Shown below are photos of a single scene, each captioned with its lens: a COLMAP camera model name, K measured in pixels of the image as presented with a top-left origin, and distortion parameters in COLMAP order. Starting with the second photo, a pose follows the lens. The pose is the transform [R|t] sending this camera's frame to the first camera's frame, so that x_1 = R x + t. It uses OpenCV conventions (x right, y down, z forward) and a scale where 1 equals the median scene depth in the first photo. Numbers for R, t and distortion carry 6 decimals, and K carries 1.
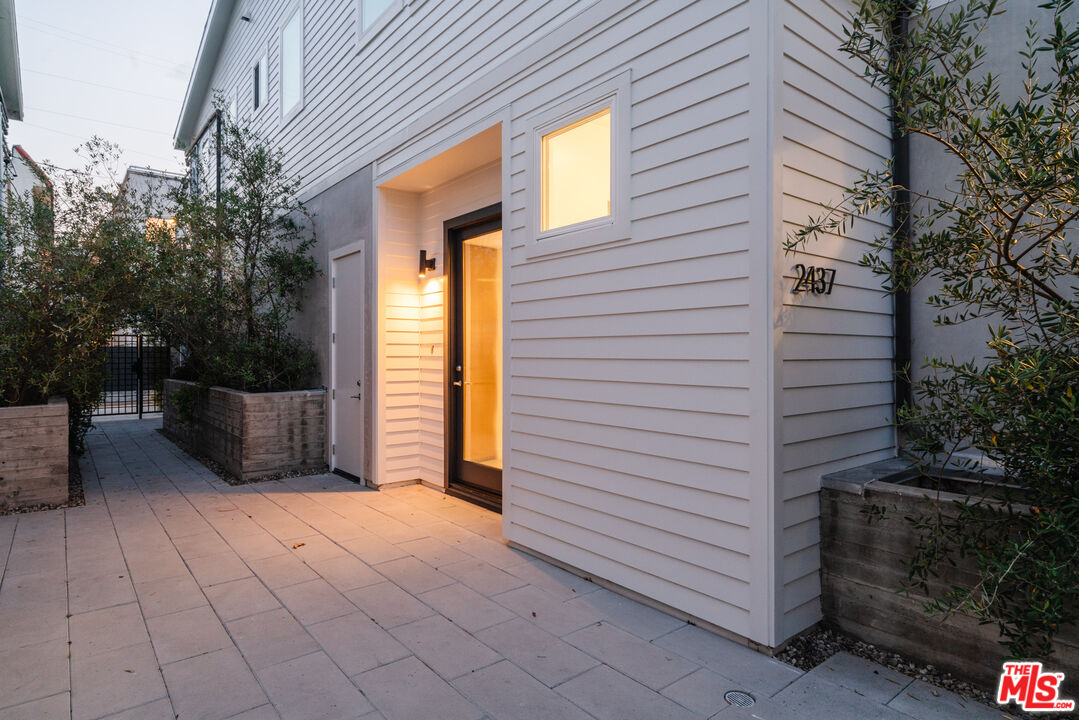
lens RADIAL K [[595.5, 0, 541.7], [0, 595.5, 346.7], [0, 0, 1]] dist [0.004726, 0.001128]
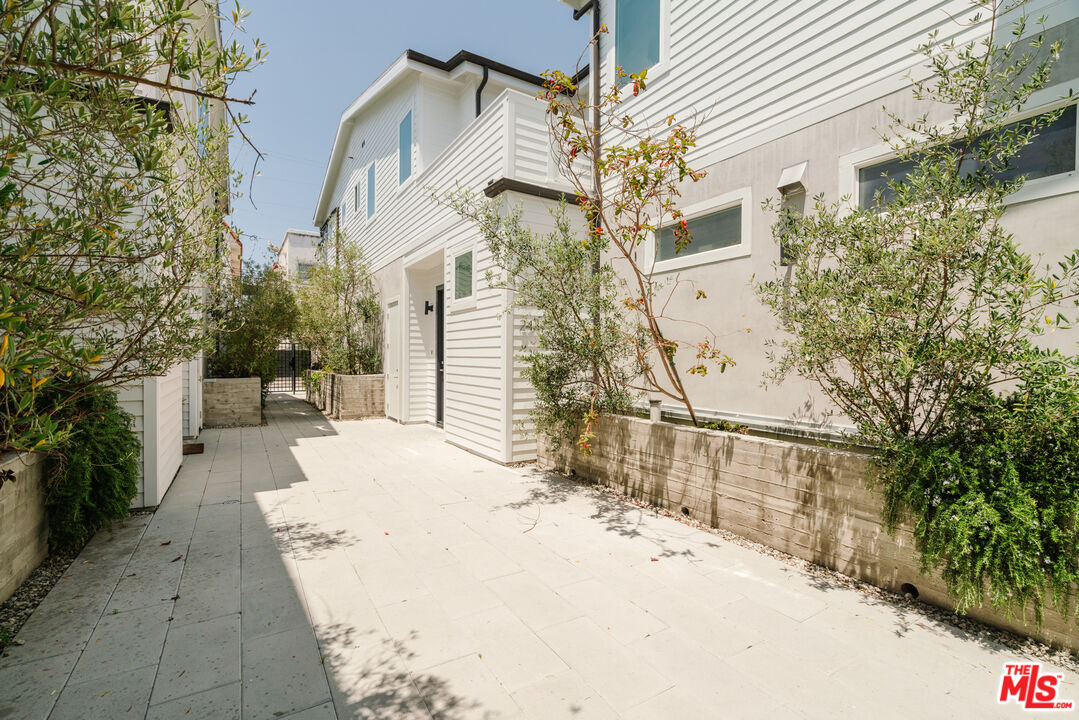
lens RADIAL K [[493.1, 0, 535.4], [0, 493.1, 358.2], [0, 0, 1]] dist [-0.000474, 0.000201]
pose [[0.990306, 0.007758, -0.138685, 0.331723], [-0.005833, 0.999881, 0.014282, -0.002159], [0.138779, -0.013335, 0.990234, -0.477730]]
